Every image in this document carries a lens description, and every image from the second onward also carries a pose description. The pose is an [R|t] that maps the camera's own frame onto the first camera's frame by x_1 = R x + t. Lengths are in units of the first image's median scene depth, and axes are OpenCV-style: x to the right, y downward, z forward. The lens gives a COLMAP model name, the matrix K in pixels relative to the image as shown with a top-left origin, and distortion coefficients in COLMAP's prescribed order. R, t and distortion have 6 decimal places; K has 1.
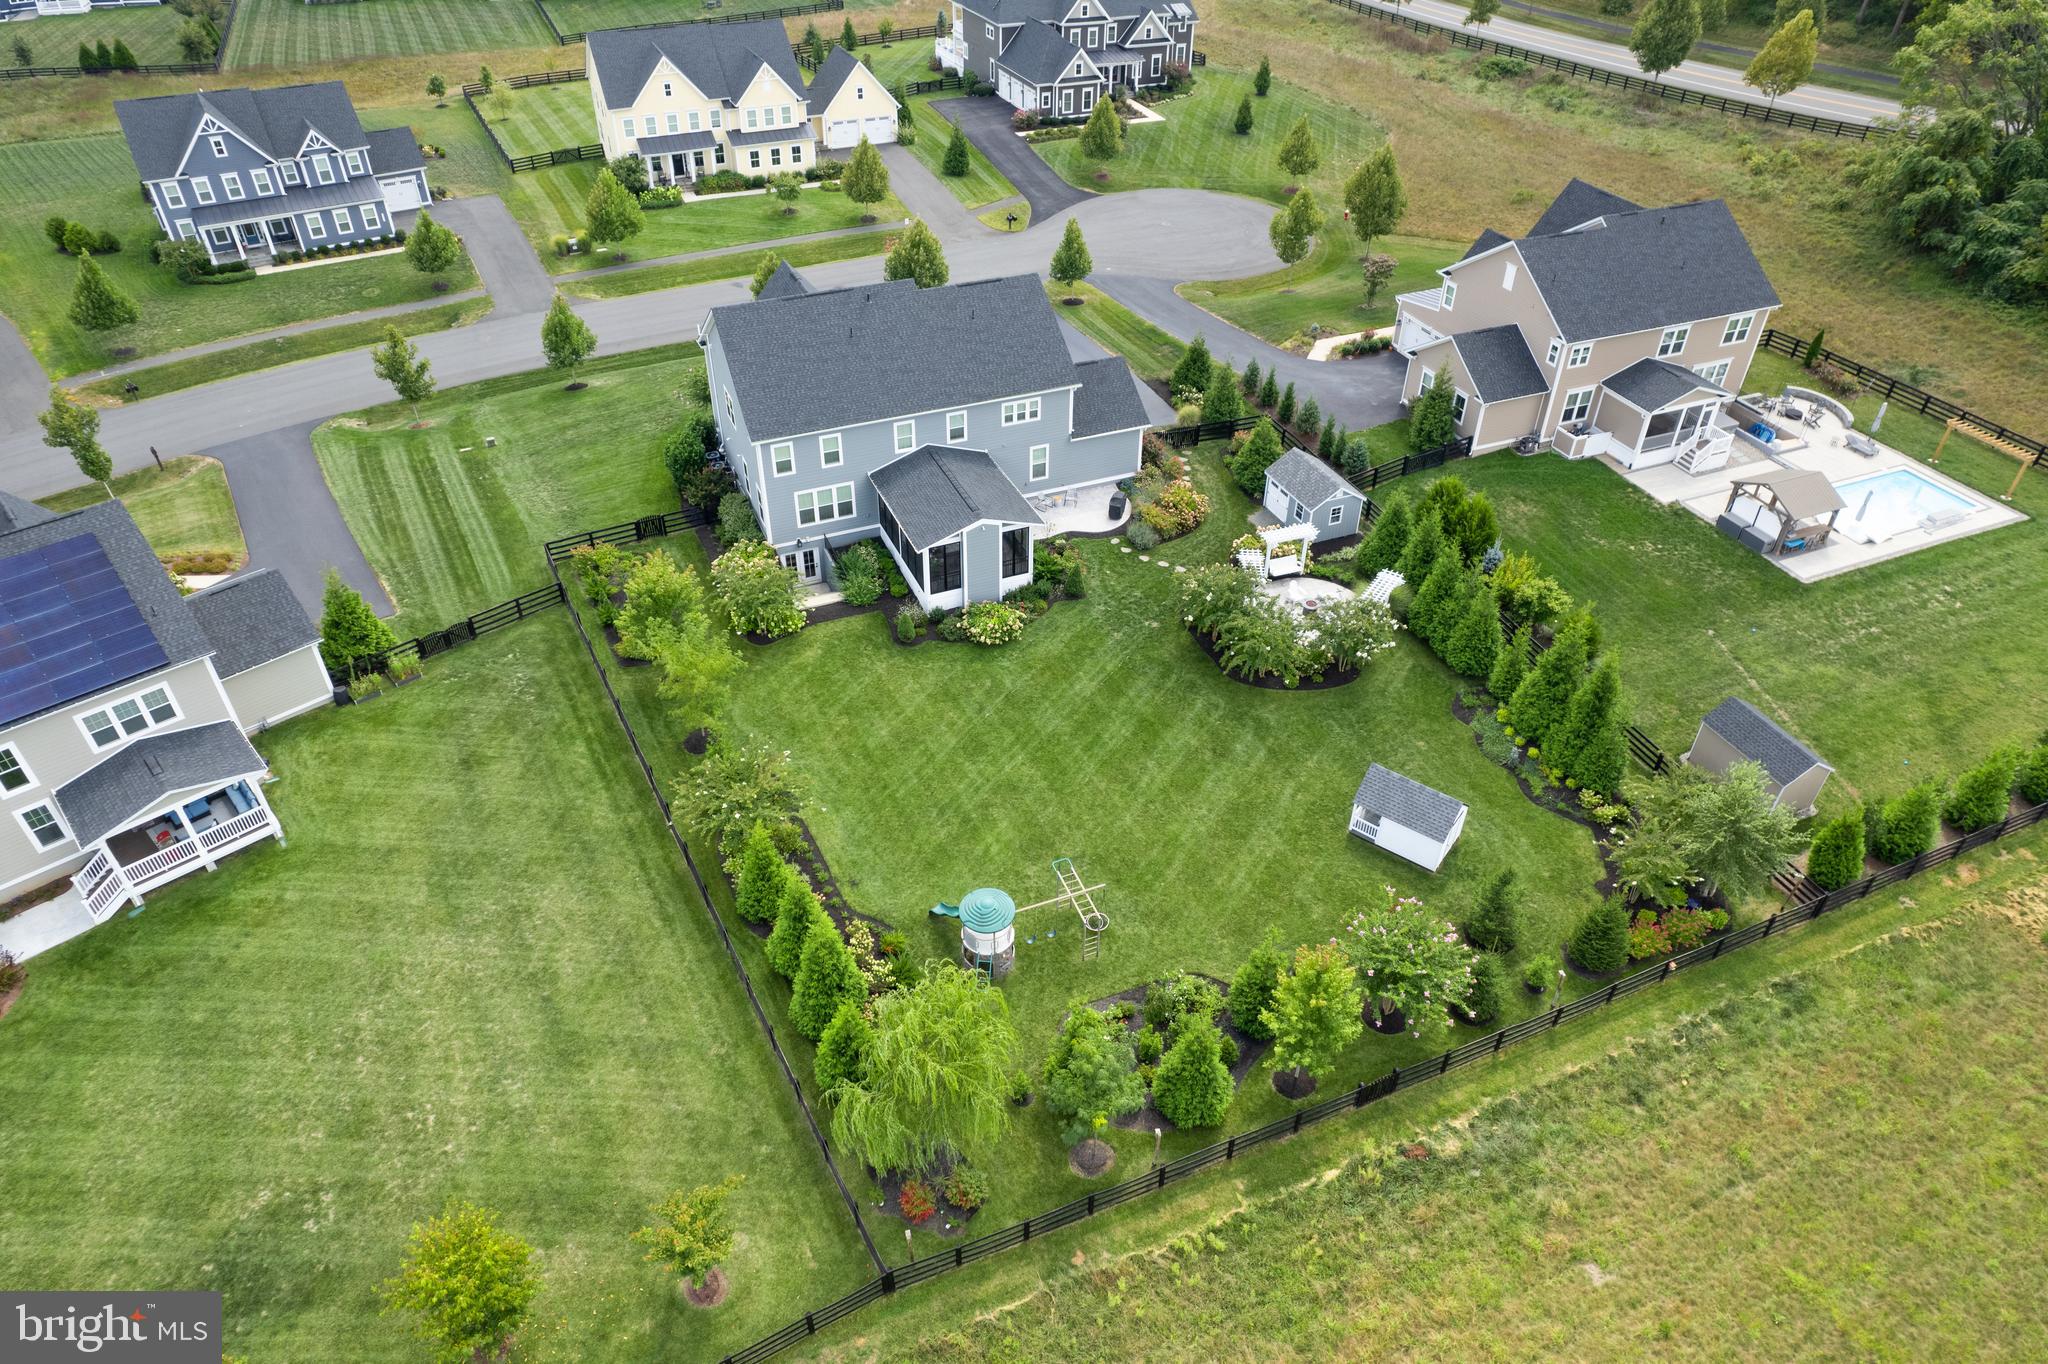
lens RADIAL K [[1304.6, 0, 1022.5], [0, 1304.6, 685.7], [0, 0, 1]] dist [-0.089123, 0.079967]
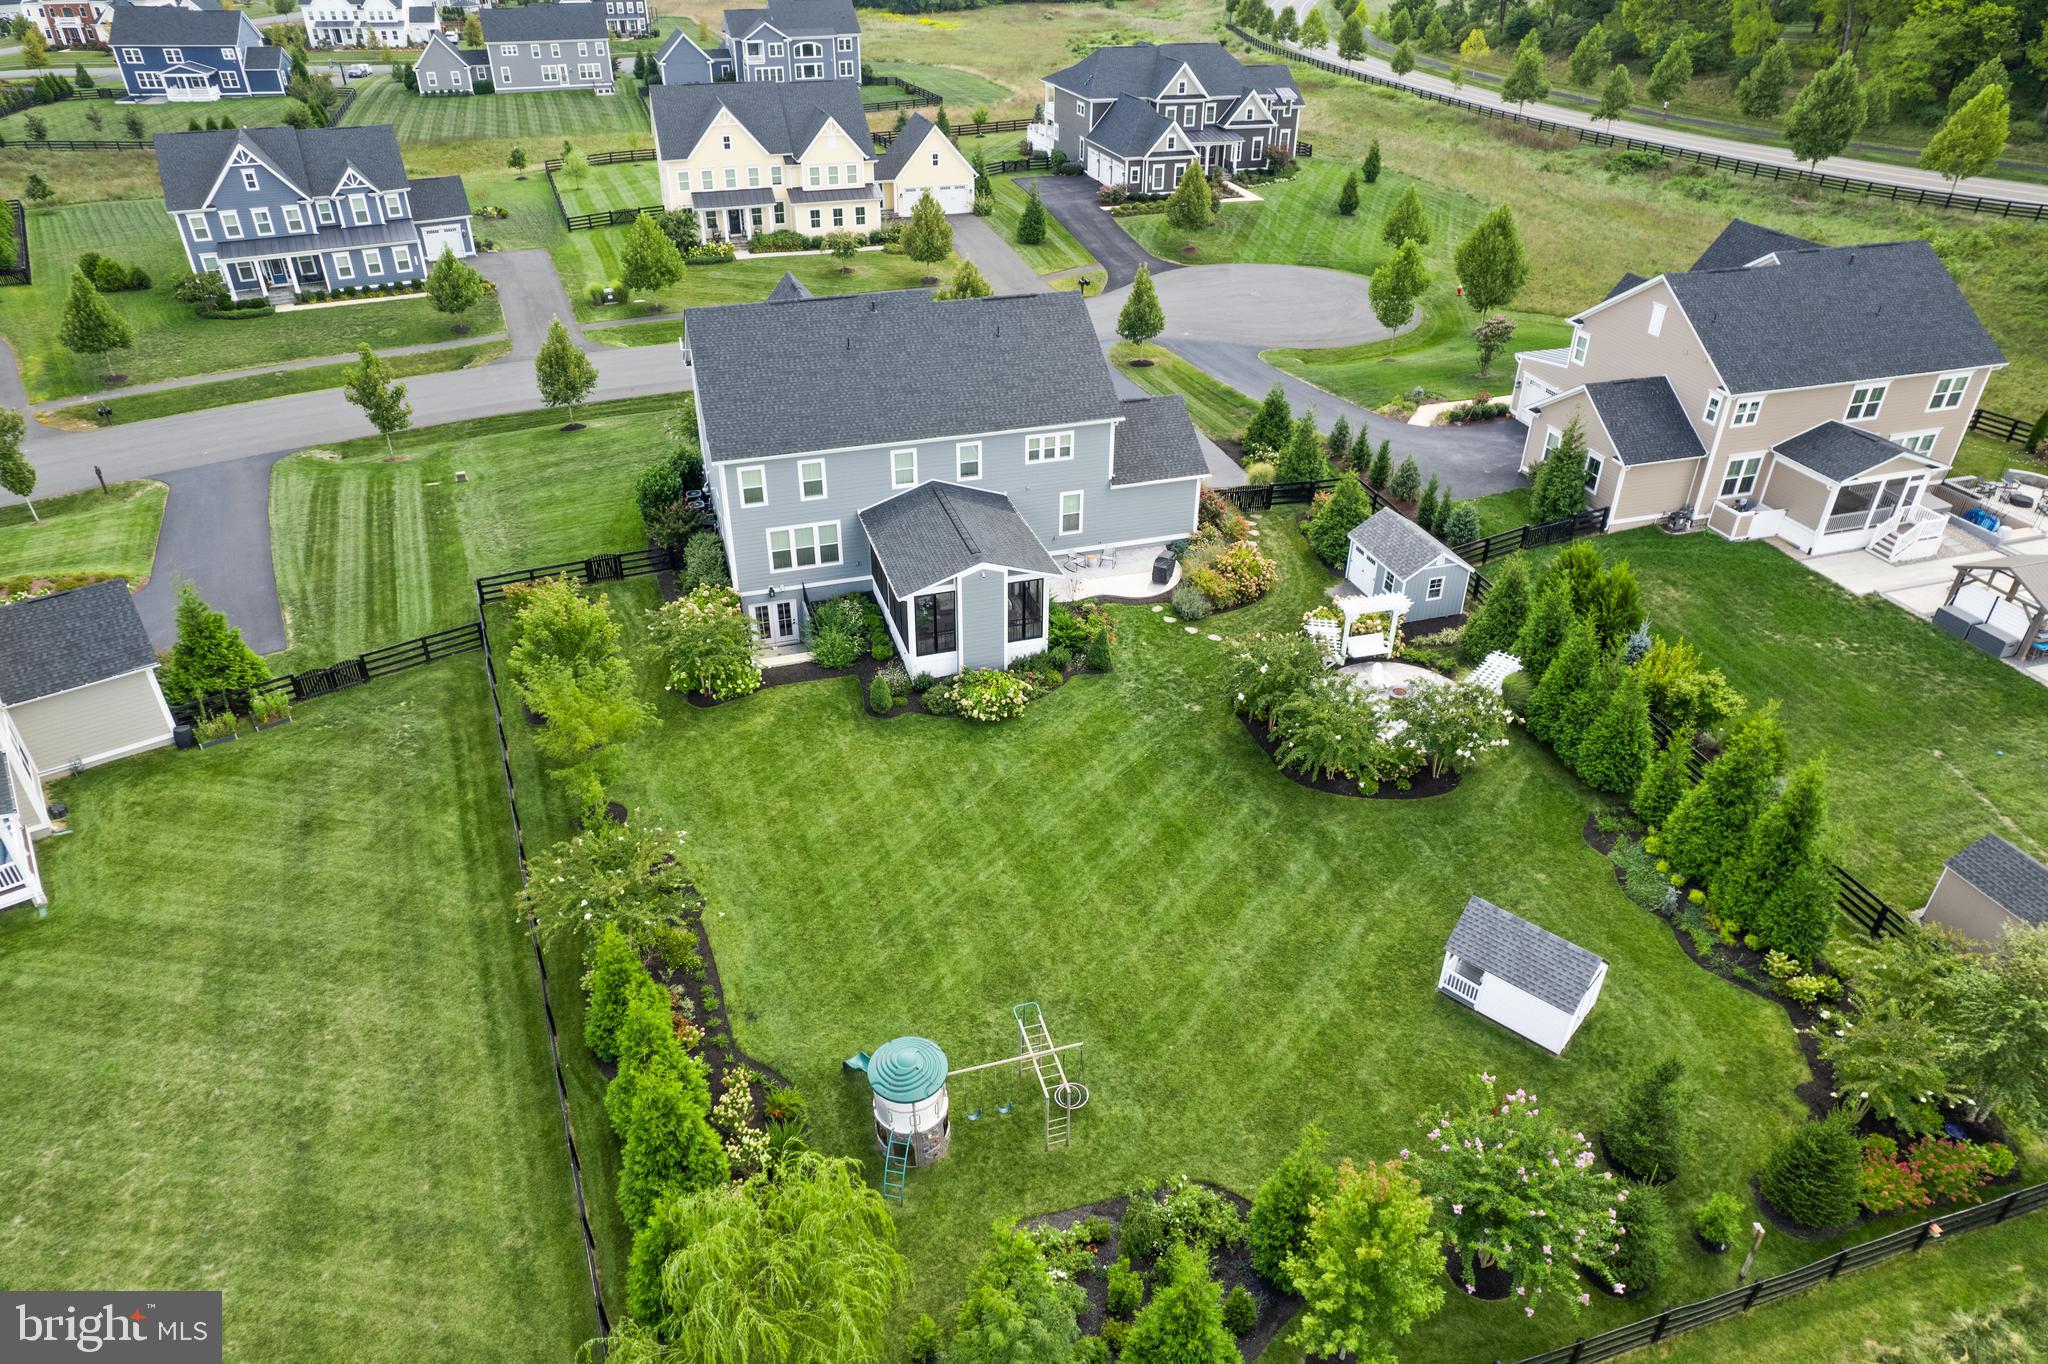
lens RADIAL K [[1304.6, 0, 1022.5], [0, 1304.6, 685.7], [0, 0, 1]] dist [-0.089123, 0.079967]
pose [[0.995683, 0.048958, -0.078853, 0.053933], [-0.056843, 0.993255, -0.101064, 0.023110], [0.073373, 0.105110, 0.991750, 0.195213]]
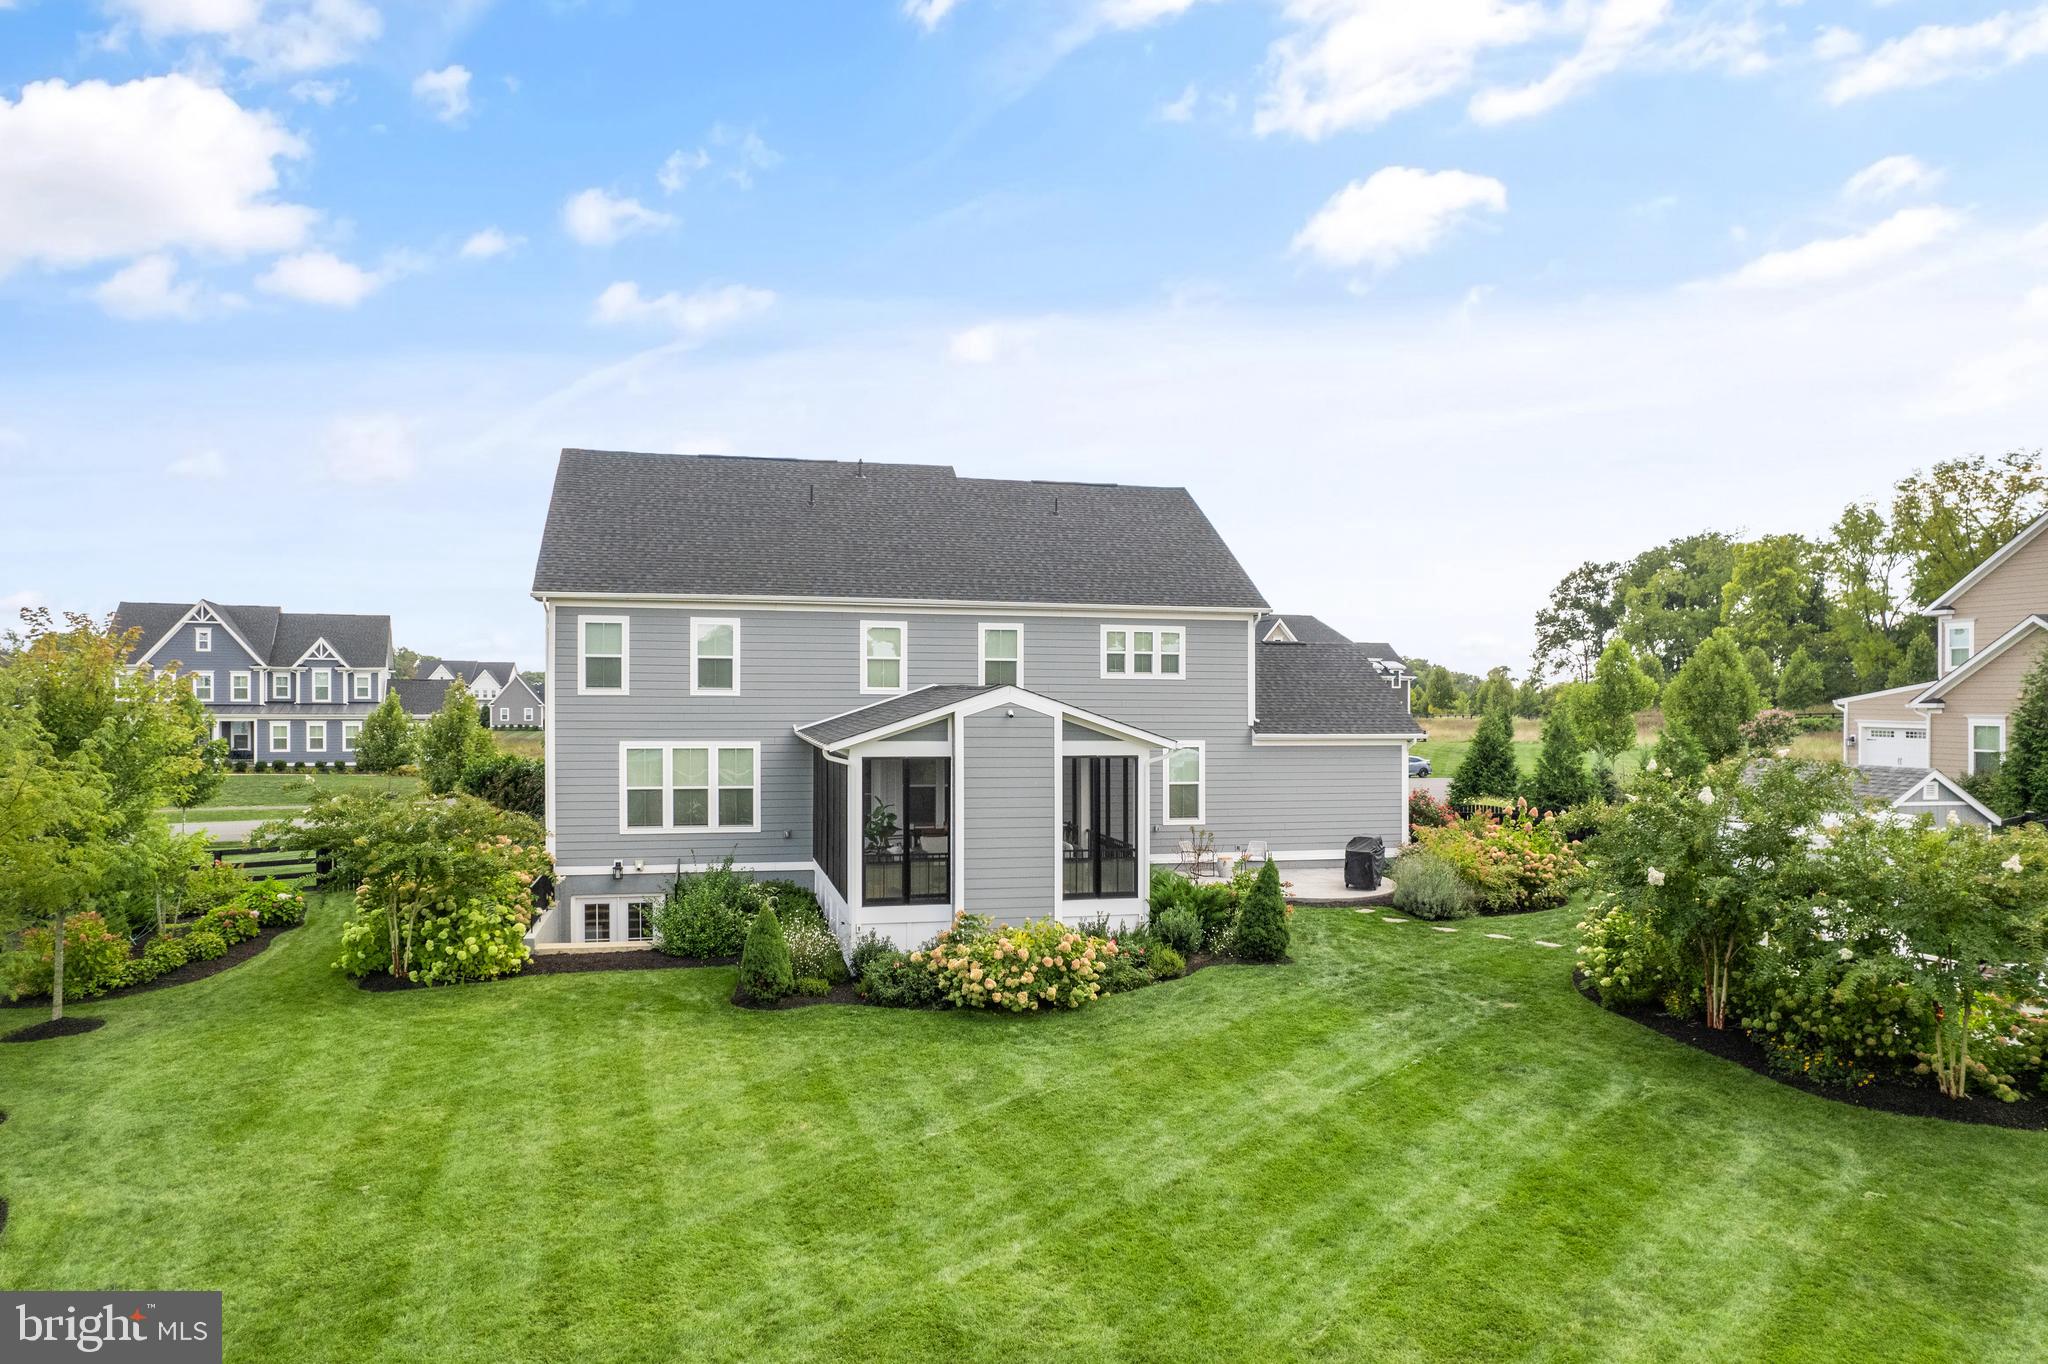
lens RADIAL K [[1322.6, 0, 1012.4], [0, 1322.6, 701.2], [0, 0, 1]] dist [-0.089325, 0.081260]
pose [[0.987159, -0.002477, -0.159721, 0.028303], [-0.096776, 0.786224, -0.610316, 0.098368], [0.127089, 0.617937, 0.775888, 0.628516]]
